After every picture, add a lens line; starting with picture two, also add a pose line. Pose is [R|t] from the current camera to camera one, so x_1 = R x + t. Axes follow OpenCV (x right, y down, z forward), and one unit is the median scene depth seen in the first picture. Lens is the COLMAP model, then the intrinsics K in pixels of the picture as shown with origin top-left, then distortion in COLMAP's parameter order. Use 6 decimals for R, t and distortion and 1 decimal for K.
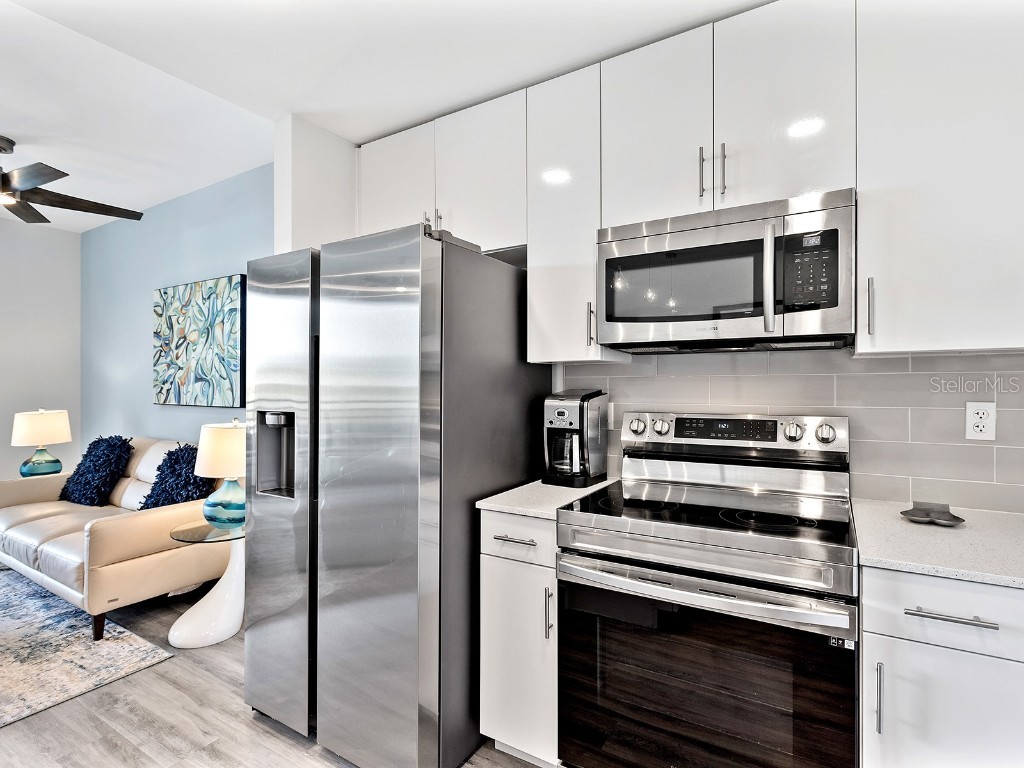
lens RADIAL K [[518.6, 0, 524.1], [0, 518.6, 381.9], [0, 0, 1]] dist [0.002327, 0.000050]
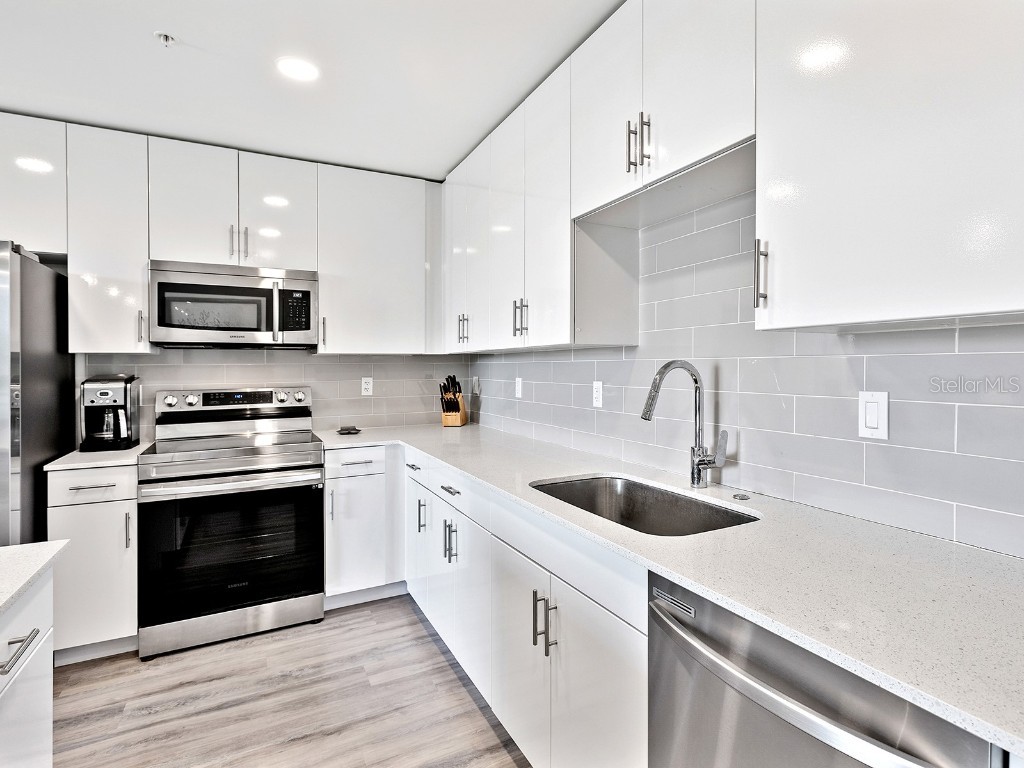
lens RADIAL K [[545.1, 0, 545.9], [0, 545.1, 366.7], [0, 0, 1]] dist [0.002500, 0.000141]
pose [[0.510928, -0.000795, 0.859623, -0.515224], [0.002731, 0.999996, -0.000698, -0.001031], [-0.859619, 0.002704, 0.510928, -0.595748]]
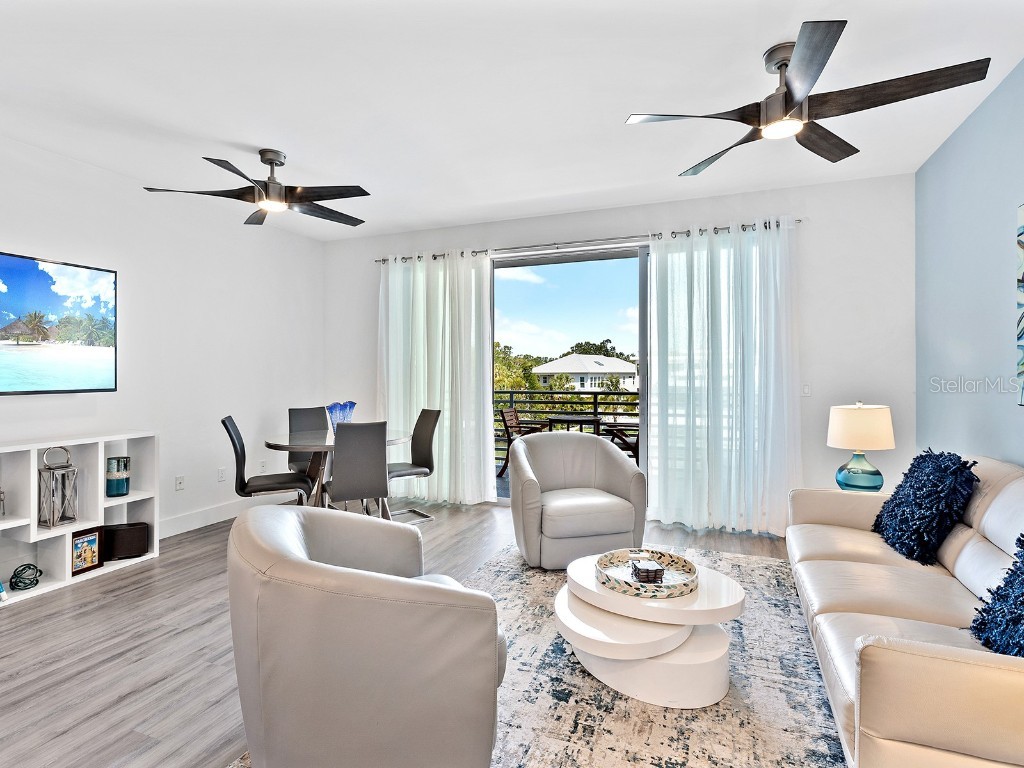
lens RADIAL K [[522.4, 0, 518.0], [0, 522.4, 371.8], [0, 0, 1]] dist [-0.002480, -0.000053]
pose [[0.166698, 0.000556, -0.986008, -0.489477], [0.005858, 0.999982, 0.001554, 0.002232], [0.985991, -0.006035, 0.166691, 0.740960]]
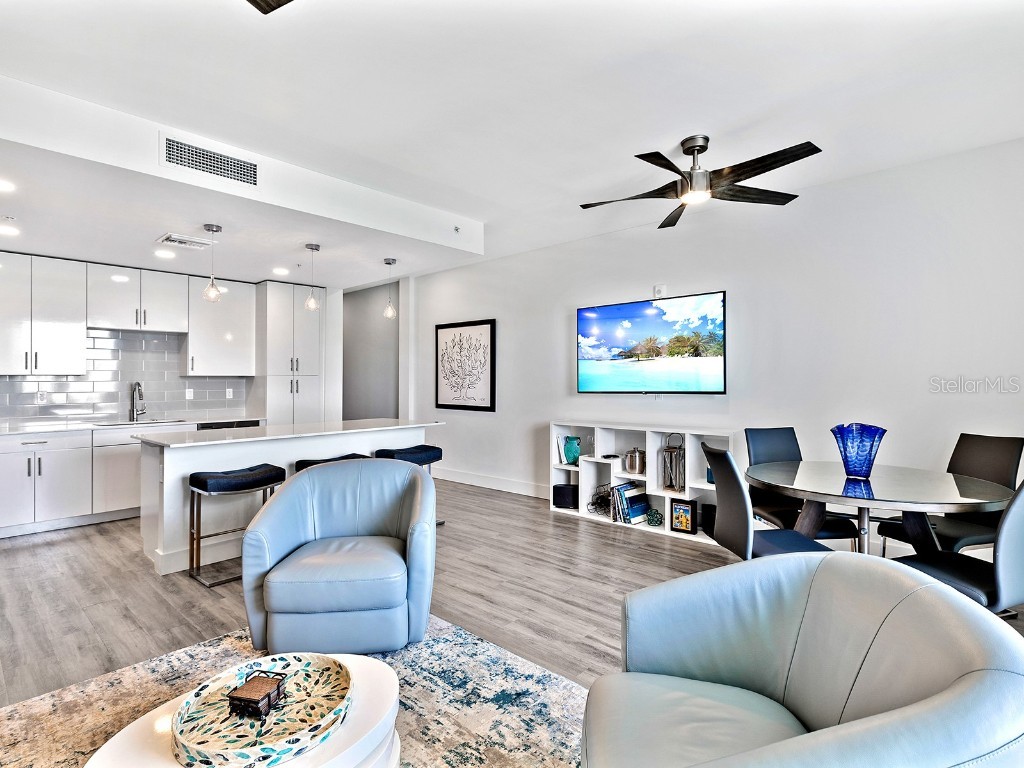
lens RADIAL K [[520.2, 0, 519.9], [0, 520.2, 380.6], [0, 0, 1]] dist [-0.000898, -0.000605]
pose [[-0.979739, 0.009558, 0.200052, -2.136600], [0.009239, 0.999954, -0.002524, 0.007214], [-0.200067, -0.000624, -0.979782, 1.890443]]
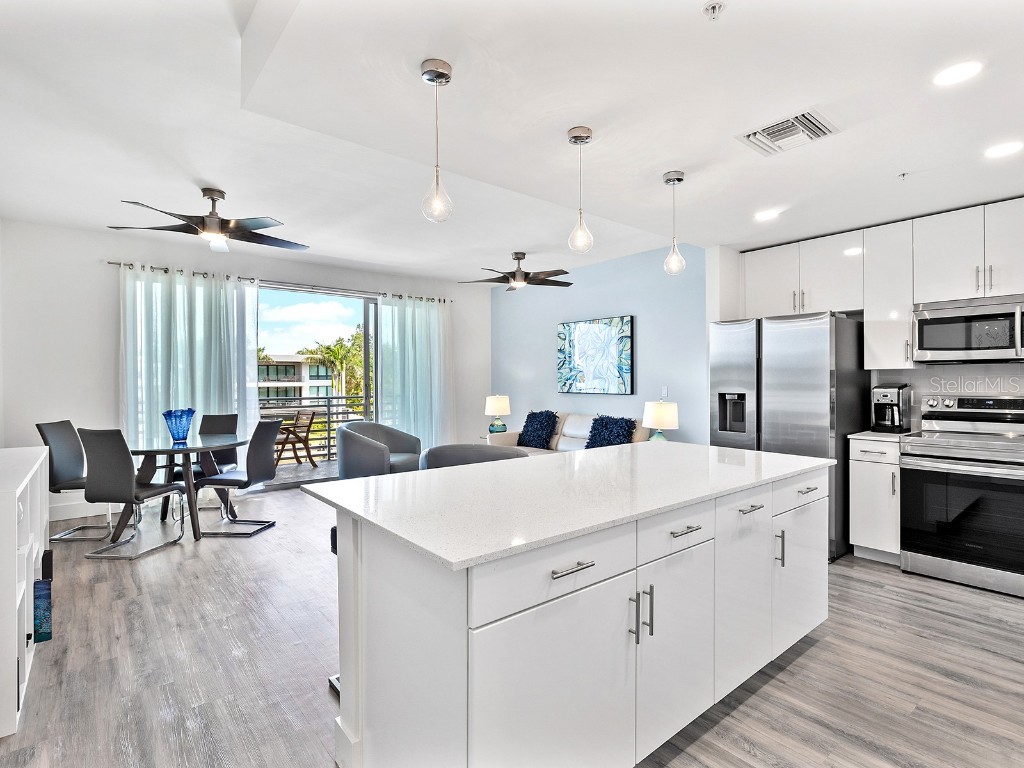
lens RADIAL K [[520.2, 0, 519.9], [0, 520.2, 380.6], [0, 0, 1]] dist [-0.000898, -0.000605]
pose [[0.942810, -0.000143, -0.333329, -0.562006], [0.001751, 0.999988, 0.004523, -0.006379], [0.333325, -0.004848, 0.942800, -1.273834]]
